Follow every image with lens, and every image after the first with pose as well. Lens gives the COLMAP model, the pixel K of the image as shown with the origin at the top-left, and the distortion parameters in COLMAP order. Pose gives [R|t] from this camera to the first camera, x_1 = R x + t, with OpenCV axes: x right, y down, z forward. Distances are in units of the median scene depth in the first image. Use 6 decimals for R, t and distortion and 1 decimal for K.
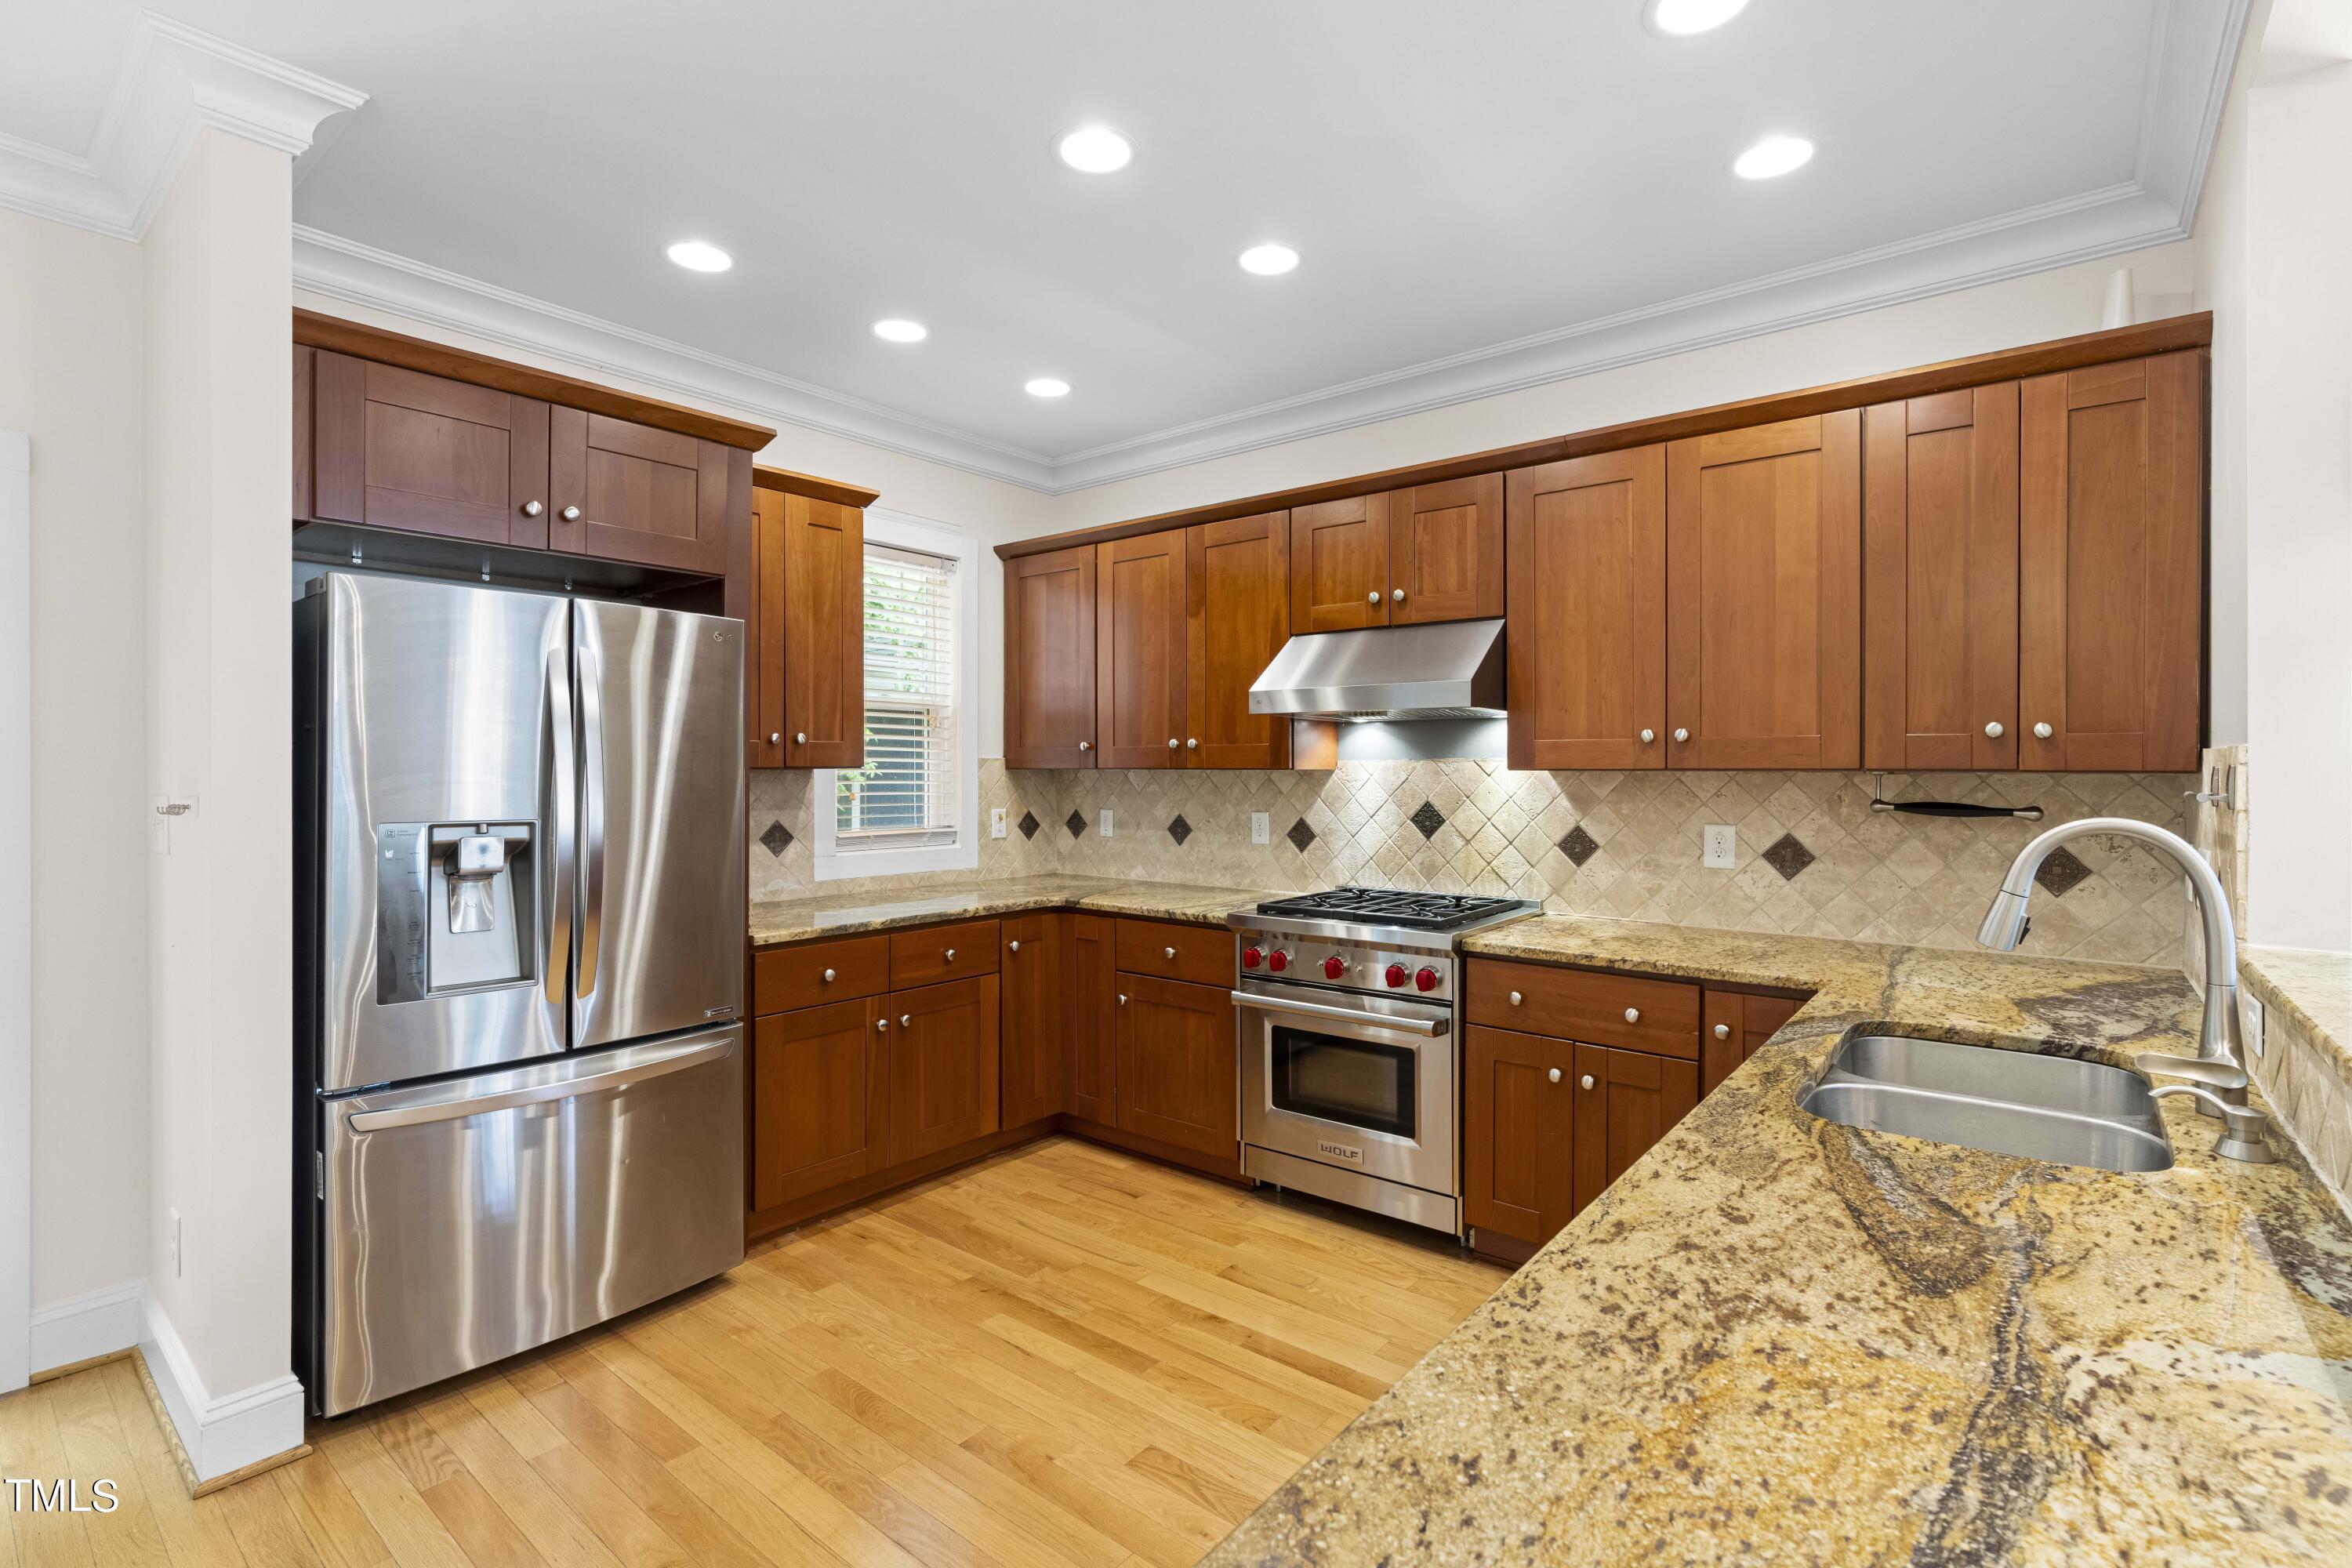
lens RADIAL K [[1066.9, 0, 1182.9], [0, 1066.9, 773.8], [0, 0, 1]] dist [-0.009865, 0.004406]
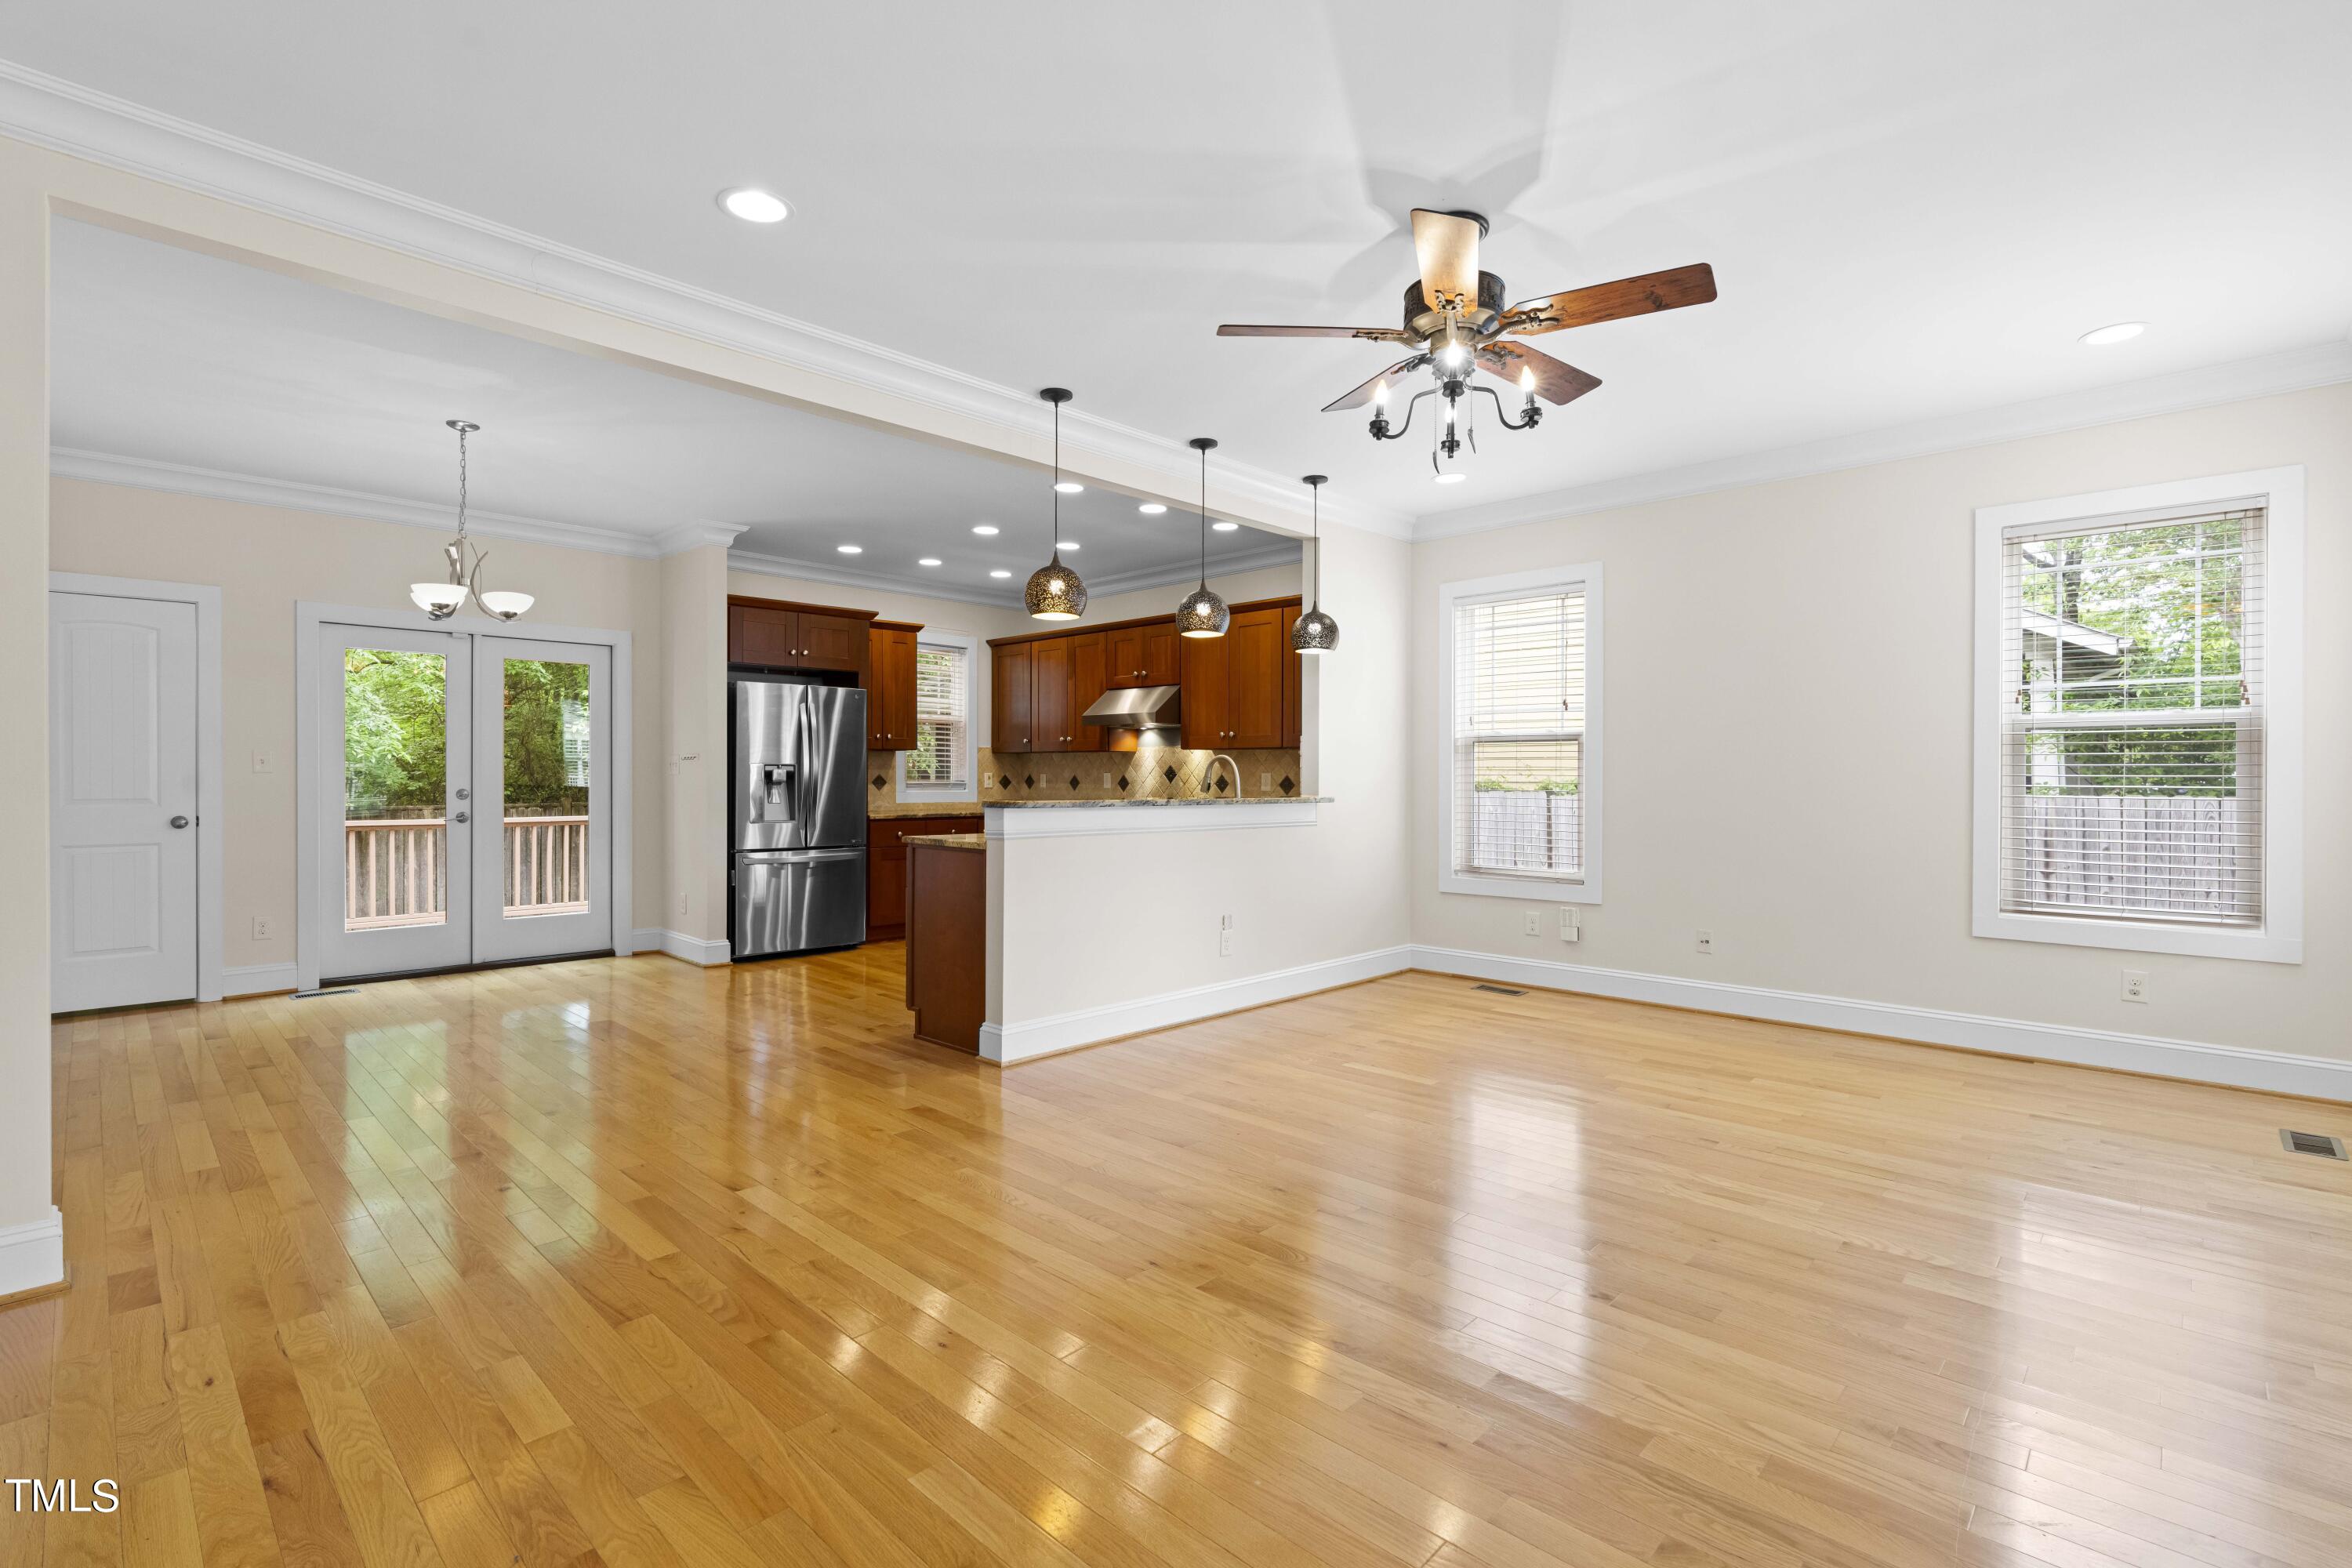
lens RADIAL K [[1066.9, 0, 1178.8], [0, 1066.9, 789.7], [0, 0, 1]] dist [-0.009865, 0.004406]
pose [[0.995723, 0.004094, -0.092294, 0.546884], [-0.003195, 0.999946, 0.009889, 0.064907], [0.092329, -0.009552, 0.995683, -1.417241]]
